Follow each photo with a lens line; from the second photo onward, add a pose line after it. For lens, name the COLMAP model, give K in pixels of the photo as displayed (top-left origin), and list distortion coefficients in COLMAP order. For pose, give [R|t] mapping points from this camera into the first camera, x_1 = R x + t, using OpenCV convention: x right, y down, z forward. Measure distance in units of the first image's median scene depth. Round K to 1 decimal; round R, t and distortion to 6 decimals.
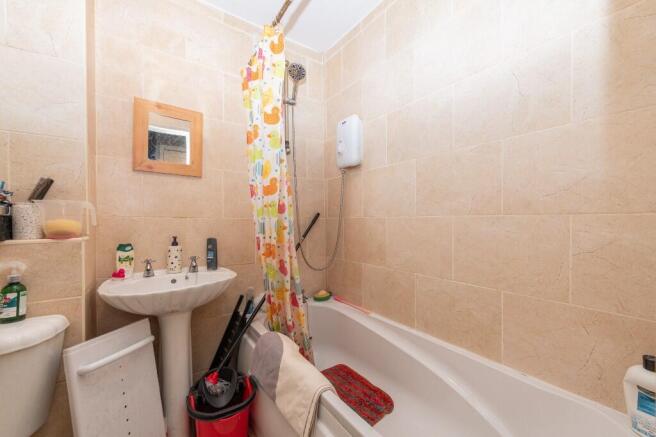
lens RADIAL K [[257.9, 0, 326.4], [0, 257.9, 219.7], [0, 0, 1]] dist [0.000801, -0.000238]
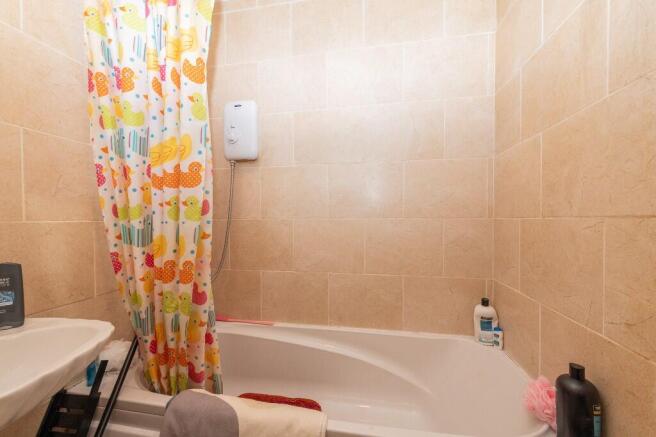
lens RADIAL K [[257.9, 0, 326.4], [0, 257.9, 219.7], [0, 0, 1]] dist [0.000801, -0.000238]
pose [[0.712270, -0.006892, 0.701872, -0.392115], [0.001863, 0.999967, 0.007929, -0.016168], [-0.701903, -0.004340, 0.712259, 0.251350]]
